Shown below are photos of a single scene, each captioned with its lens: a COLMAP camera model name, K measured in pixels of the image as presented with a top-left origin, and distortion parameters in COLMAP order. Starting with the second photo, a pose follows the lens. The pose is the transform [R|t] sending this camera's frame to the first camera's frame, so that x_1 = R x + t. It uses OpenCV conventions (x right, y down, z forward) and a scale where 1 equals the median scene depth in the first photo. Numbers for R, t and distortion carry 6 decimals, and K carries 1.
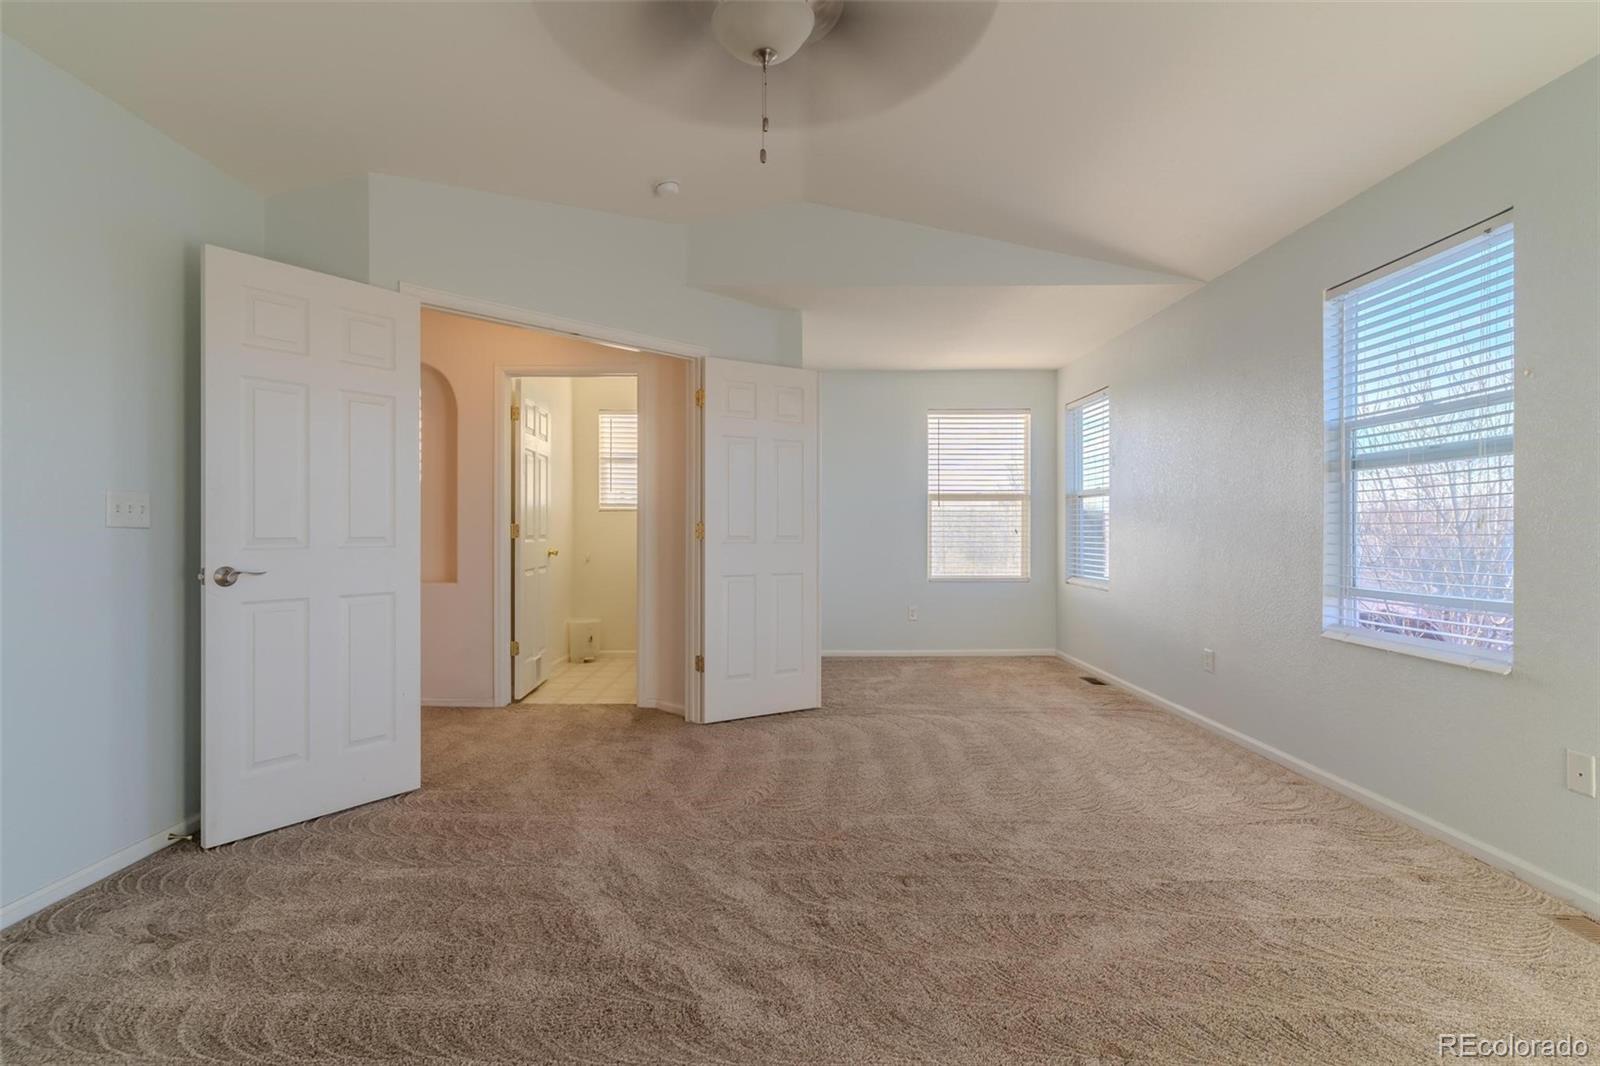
lens RADIAL K [[768.8, 0, 790.3], [0, 768.8, 528.6], [0, 0, 1]] dist [-0.002027, 0.000535]
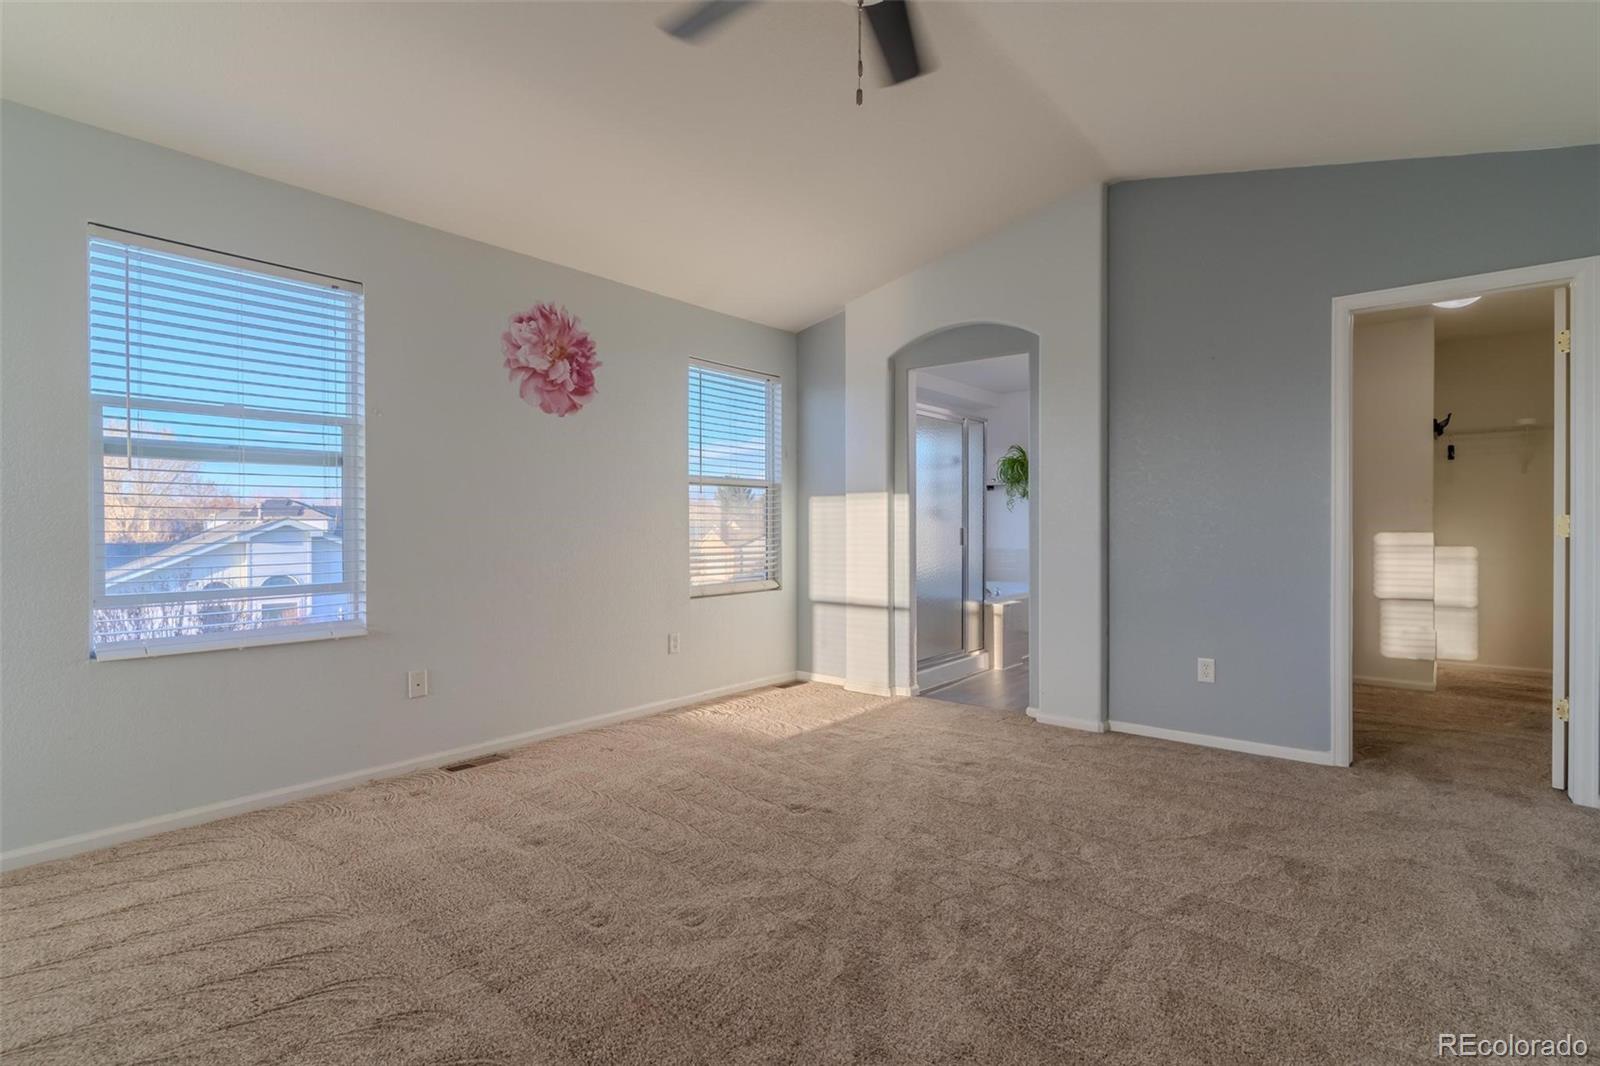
lens RADIAL K [[768.8, 0, 787.9], [0, 768.8, 531.9], [0, 0, 1]] dist [-0.002027, 0.000535]
pose [[-0.768041, 0.012278, 0.640282, -0.457905], [0.016100, 0.999870, 0.000138, 0.022883], [-0.640198, 0.010415, -0.768140, 1.501504]]
